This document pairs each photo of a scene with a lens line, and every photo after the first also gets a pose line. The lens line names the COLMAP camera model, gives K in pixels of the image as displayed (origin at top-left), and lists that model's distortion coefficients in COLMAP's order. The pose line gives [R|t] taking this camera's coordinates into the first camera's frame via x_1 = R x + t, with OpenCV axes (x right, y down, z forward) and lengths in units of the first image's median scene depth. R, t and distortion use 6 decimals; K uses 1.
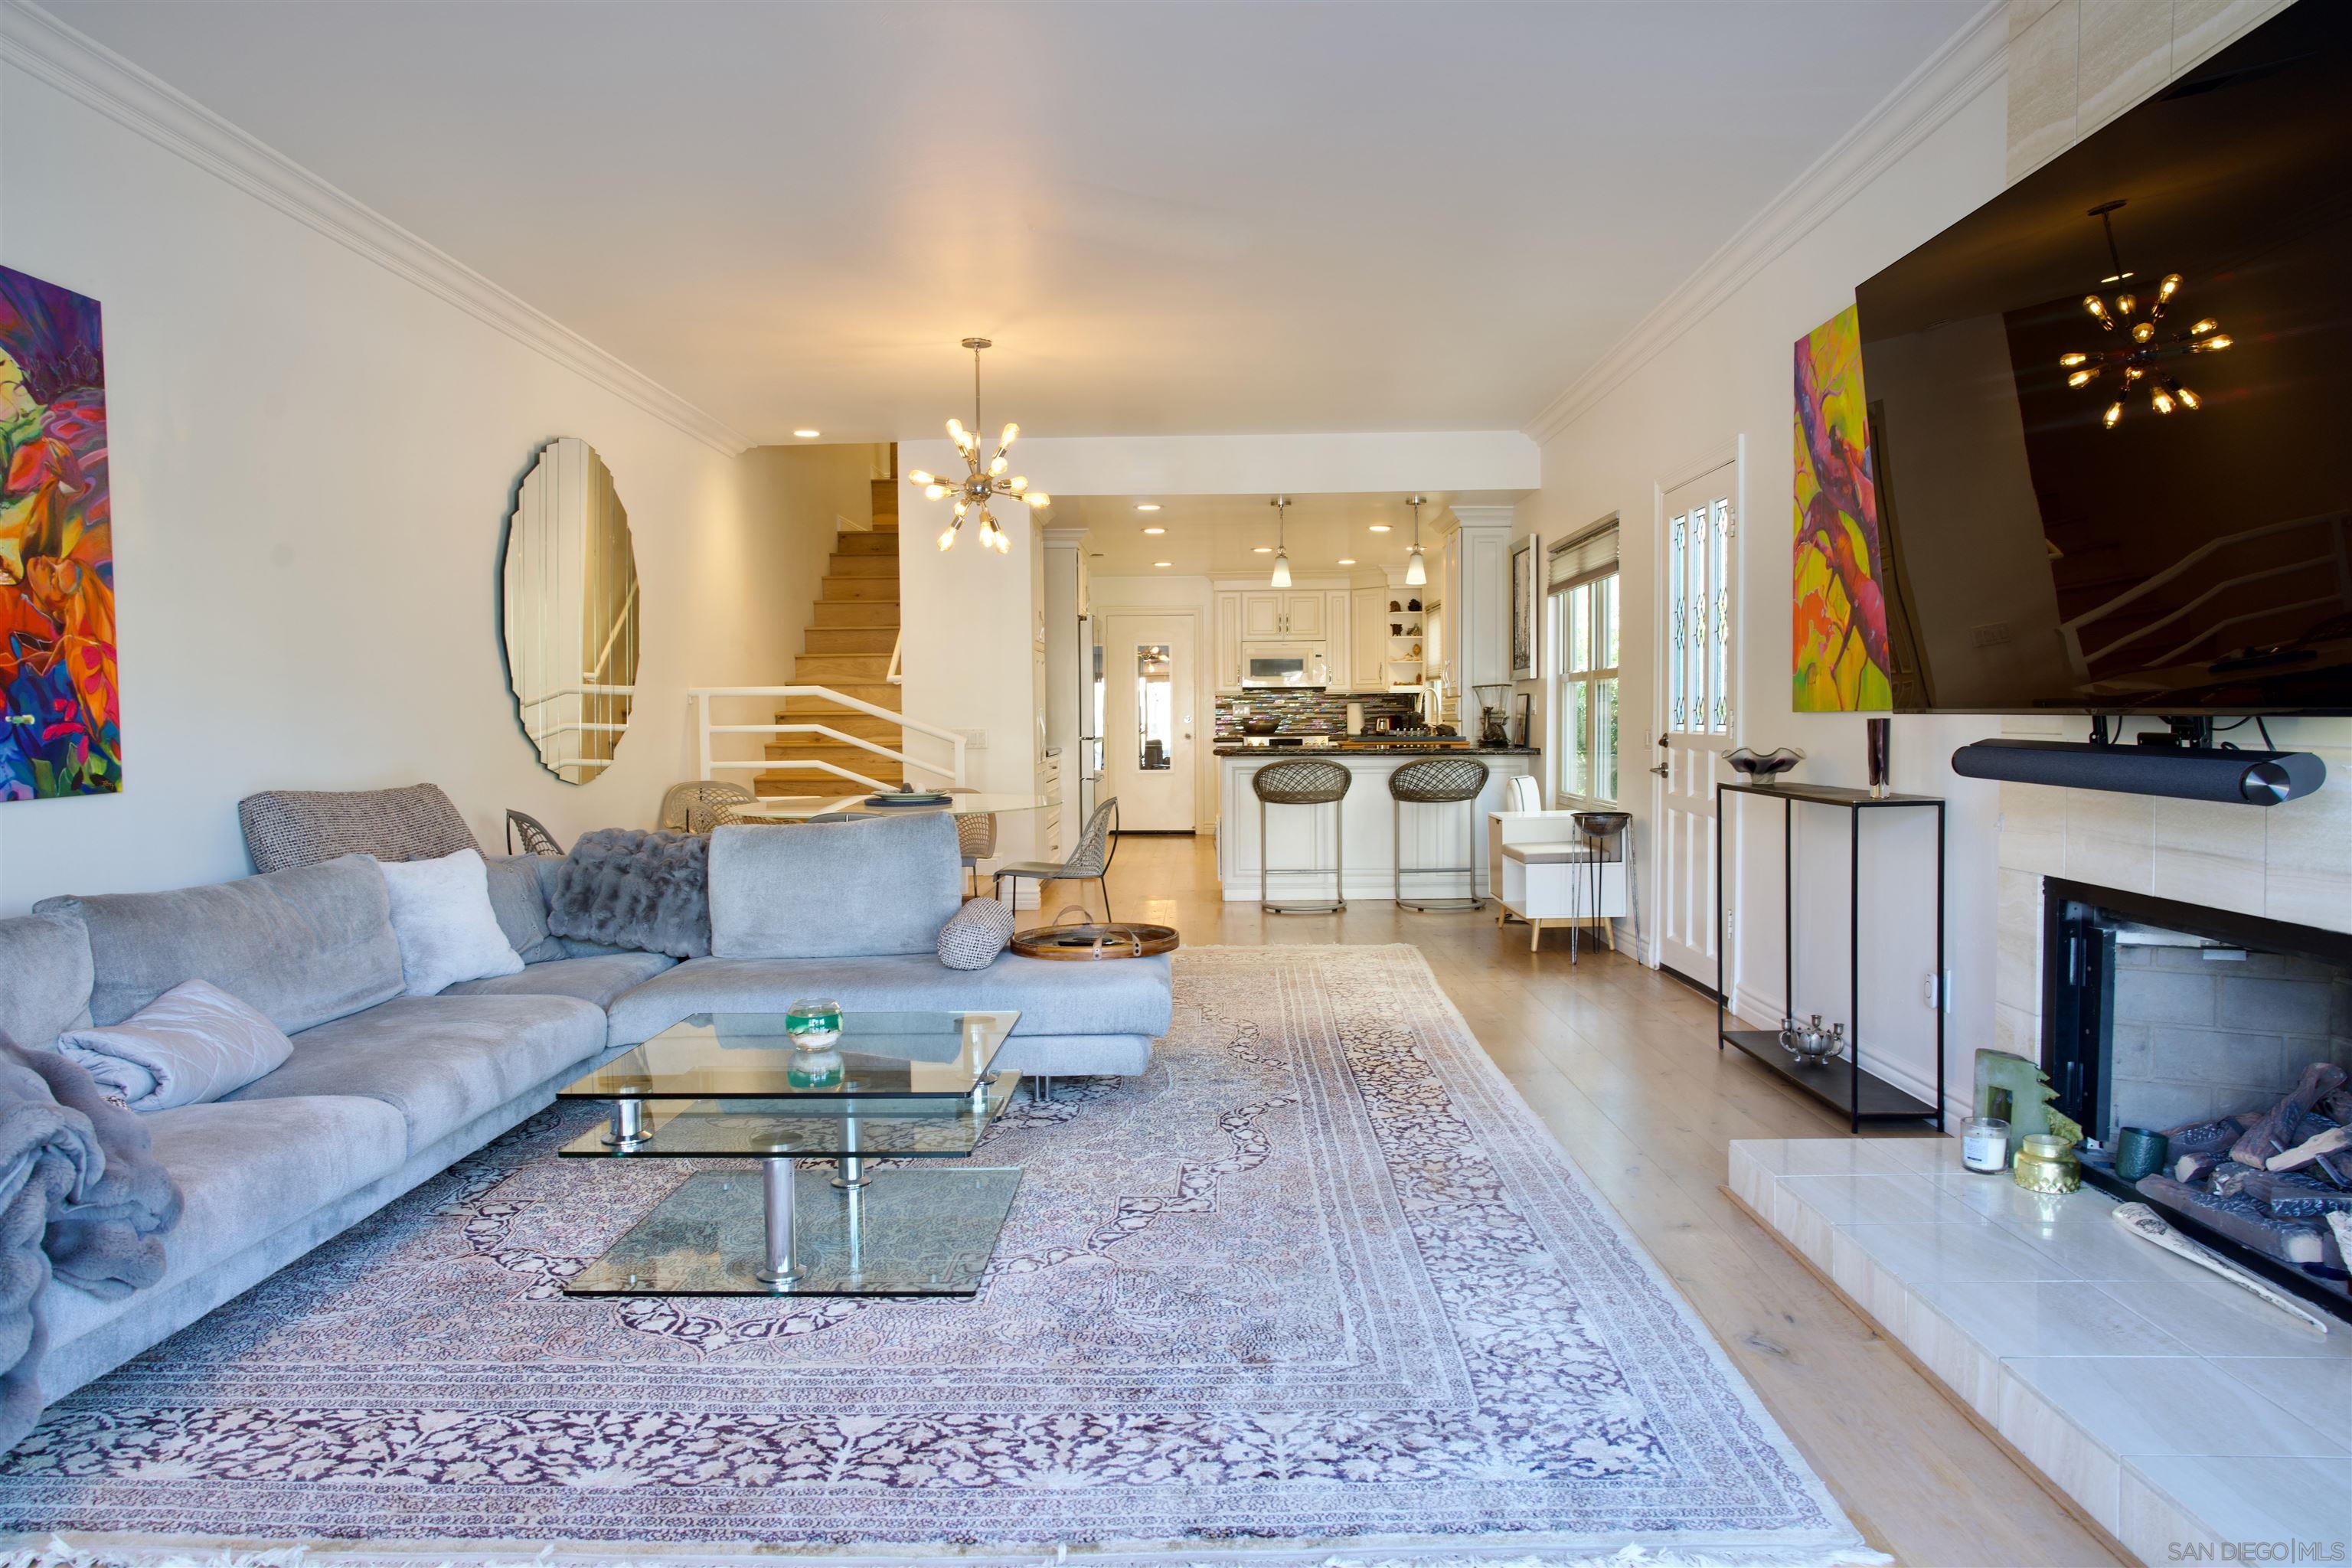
lens RADIAL K [[1554.2, 0, 1167.0], [0, 1554.2, 787.3], [0, 0, 1]] dist [-0.047684, 0.058809]
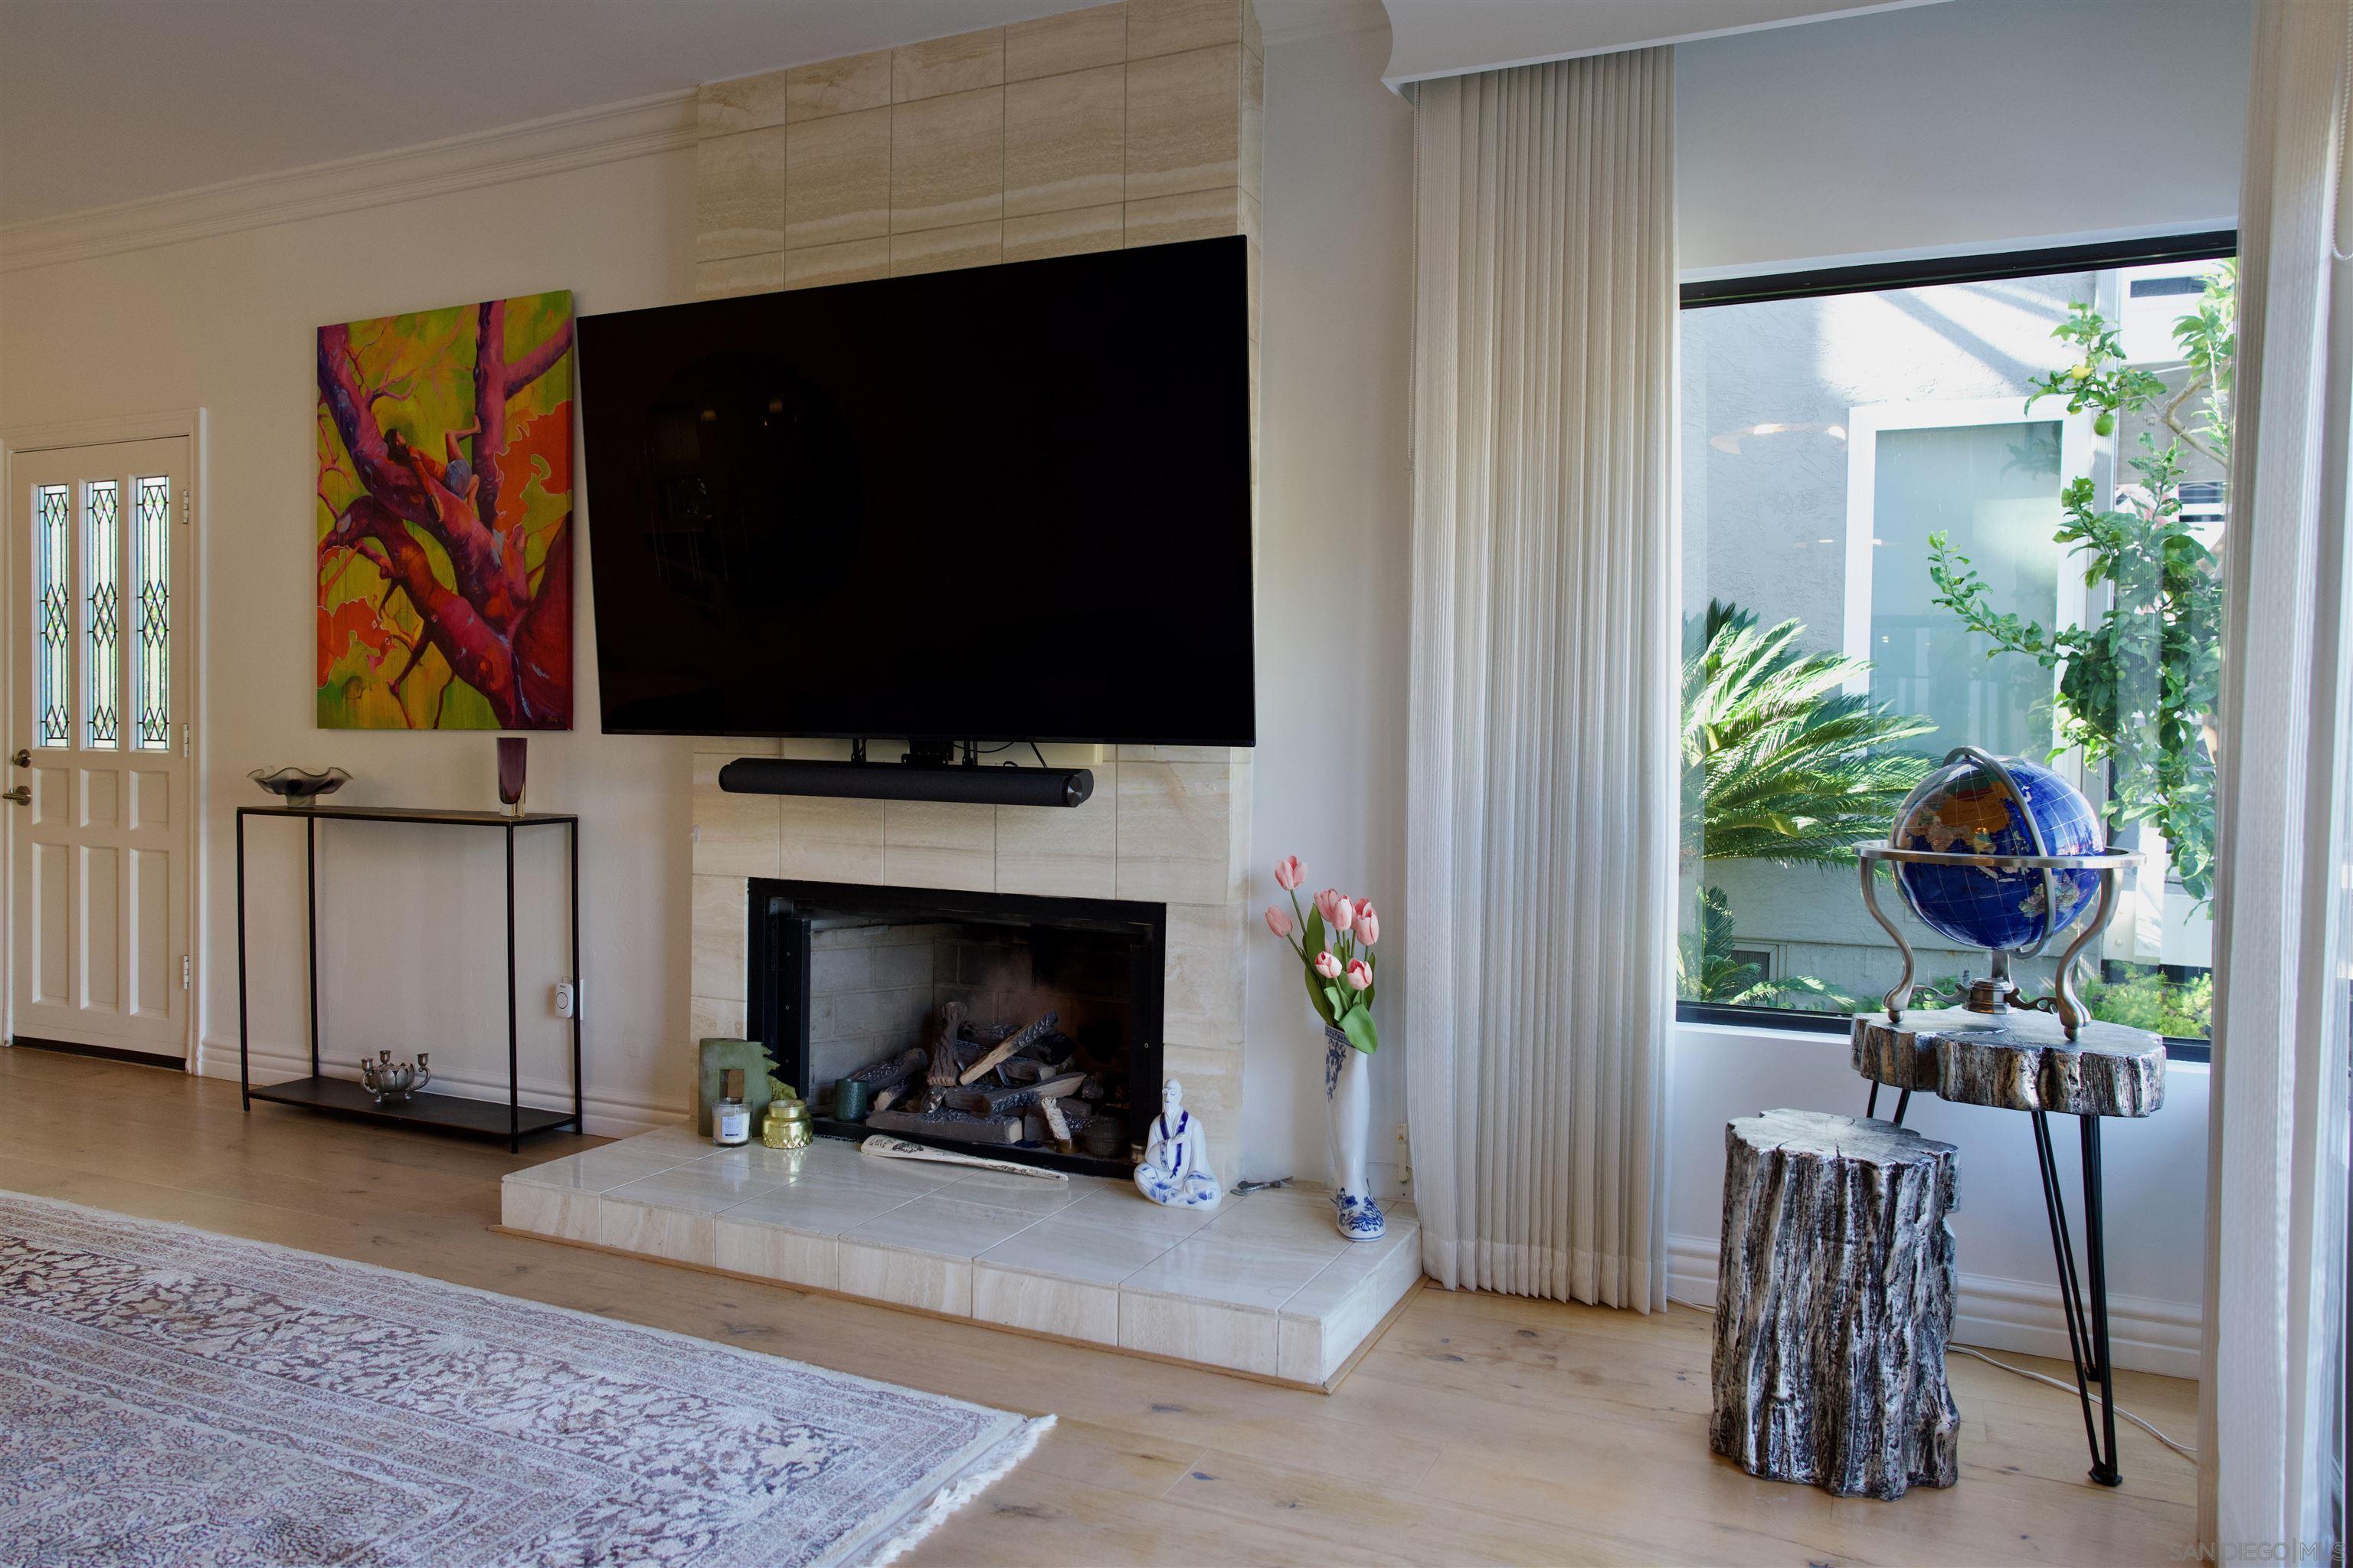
lens RADIAL K [[1632.8, 0, 1176.5], [0, 1632.8, 784.0], [0, 0, 1]] dist [-0.060677, 0.065910]
pose [[0.391786, -0.009104, 0.920011, -0.278227], [0.024236, 0.999706, -0.000428, -0.002808], [-0.919737, 0.022466, 0.391892, 0.155205]]
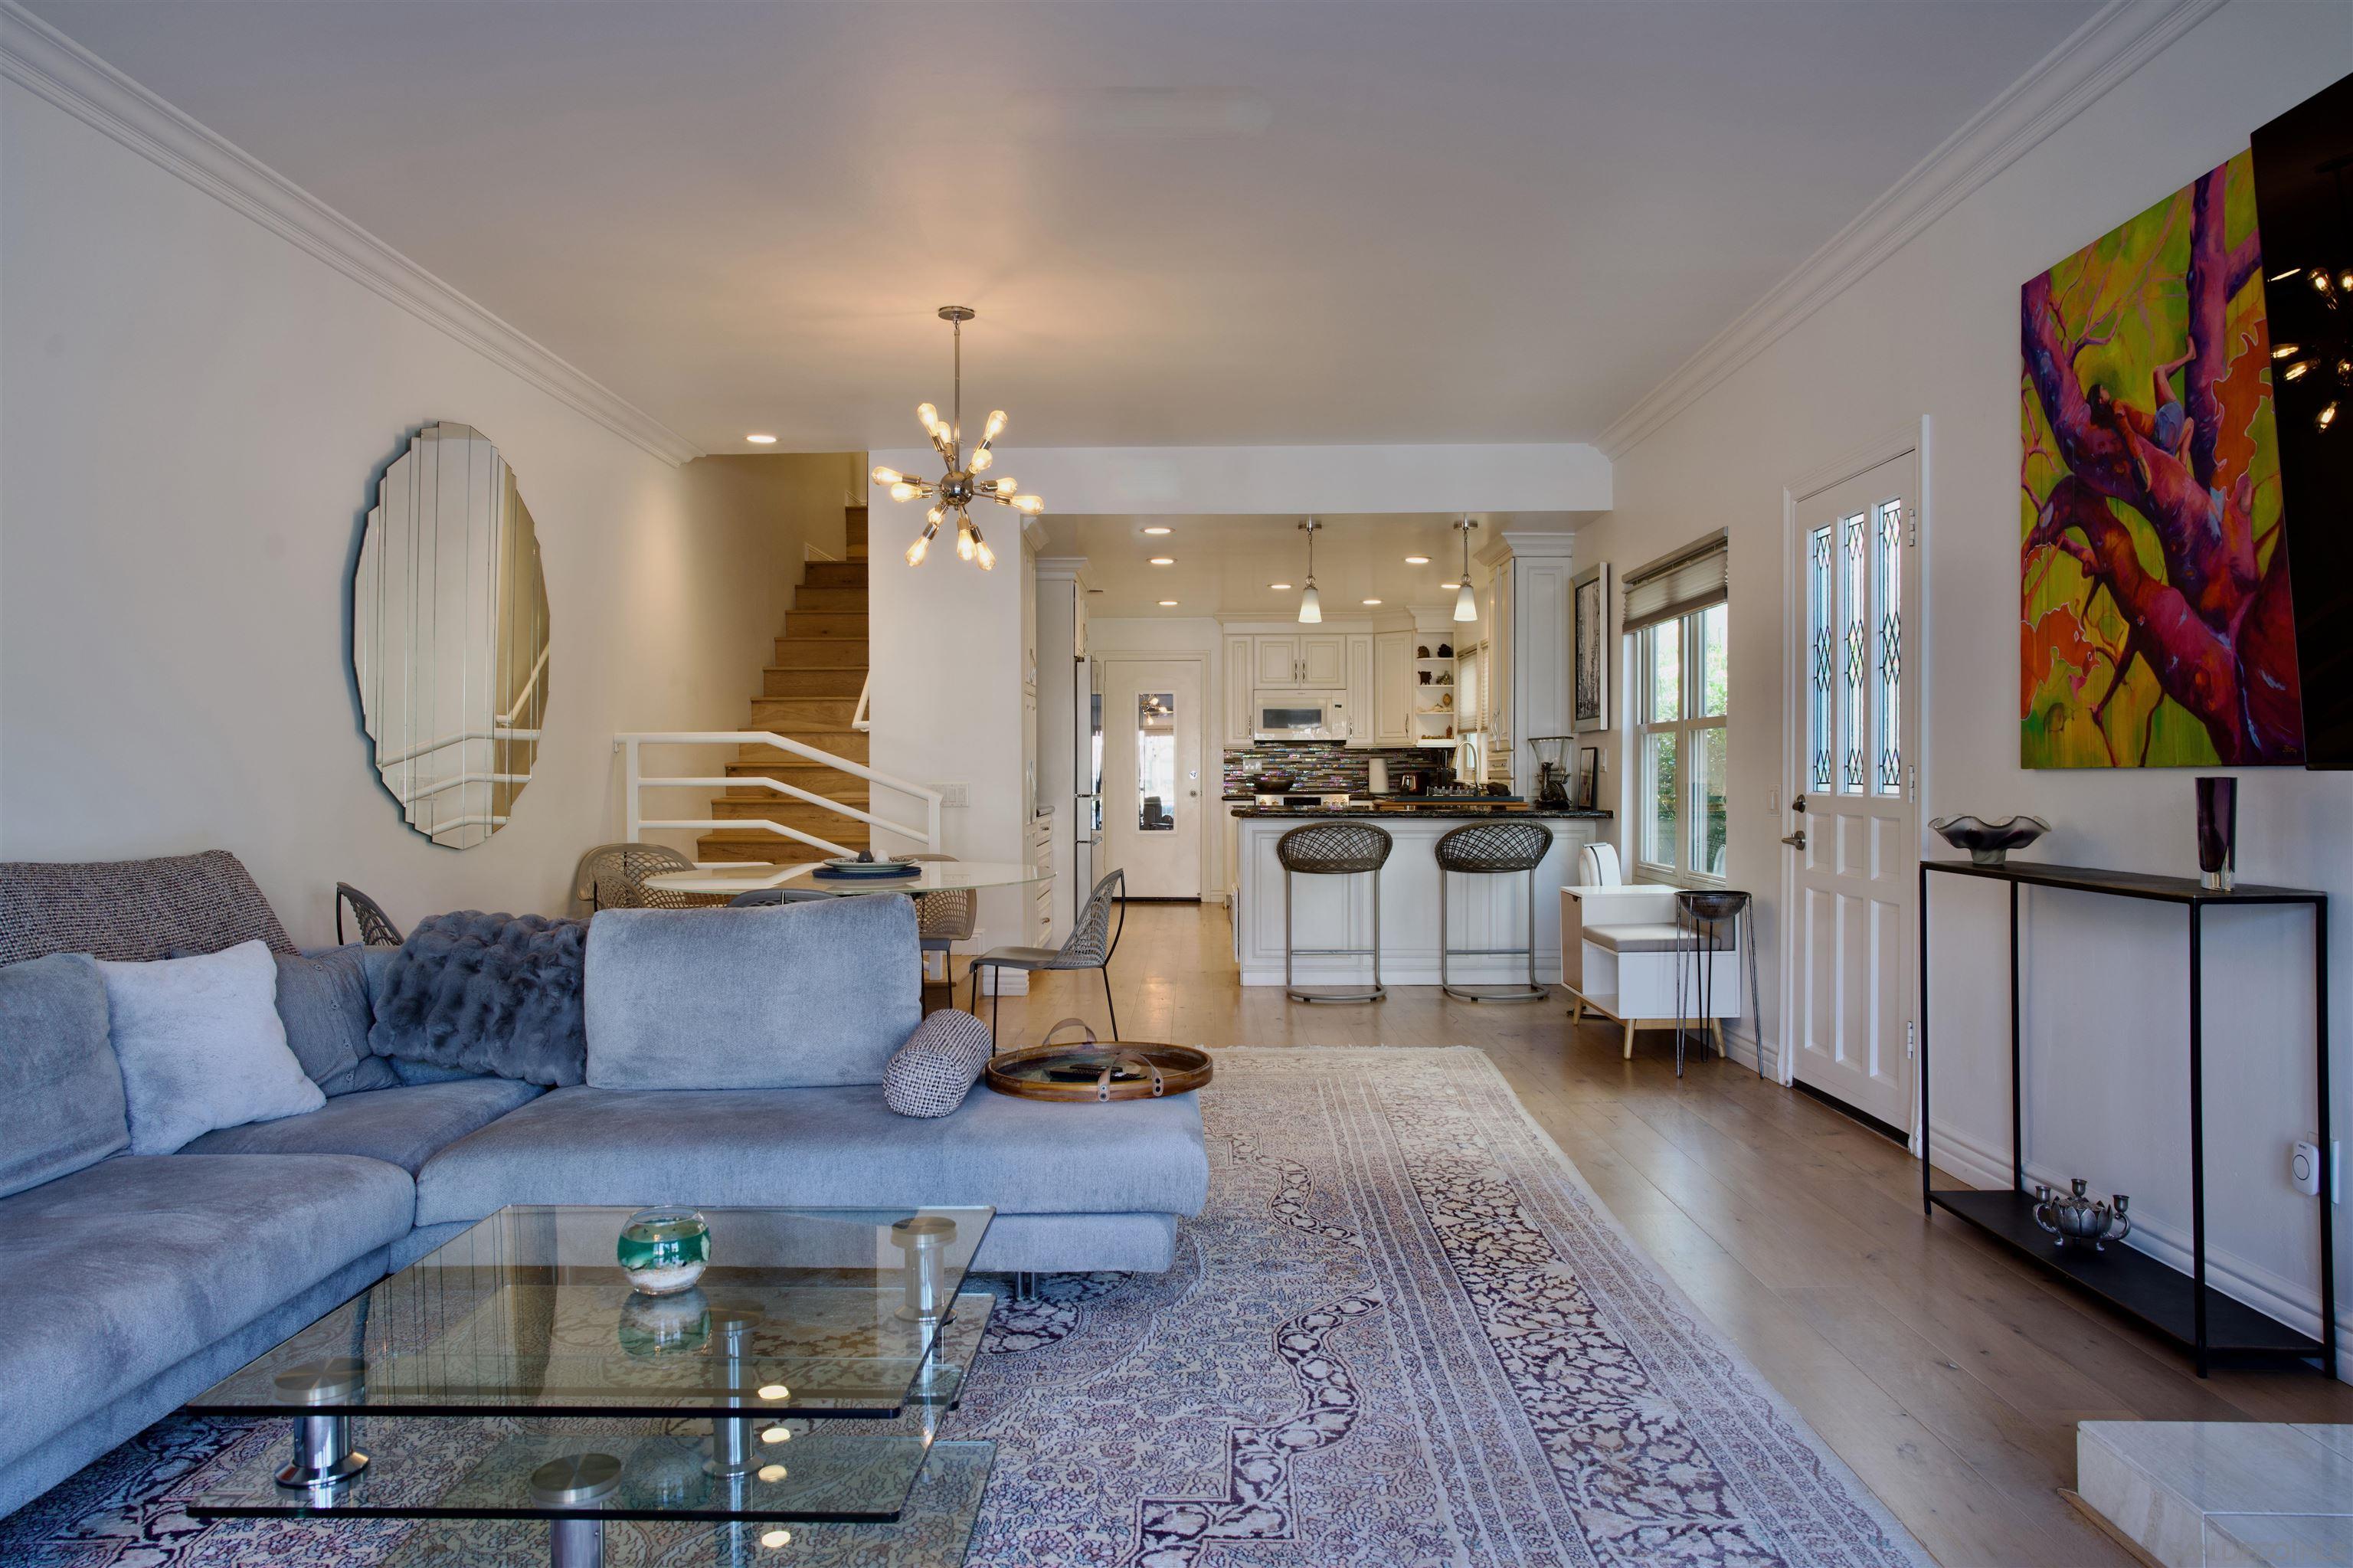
lens RADIAL K [[1570.8, 0, 1171.2], [0, 1570.8, 787.8], [0, 0, 1]] dist [-0.047624, 0.059429]
pose [[0.999950, 0.006785, 0.007408, -0.018110], [-0.006514, 0.999332, -0.035950, -0.009163], [-0.007647, 0.035900, 0.999326, 0.239719]]
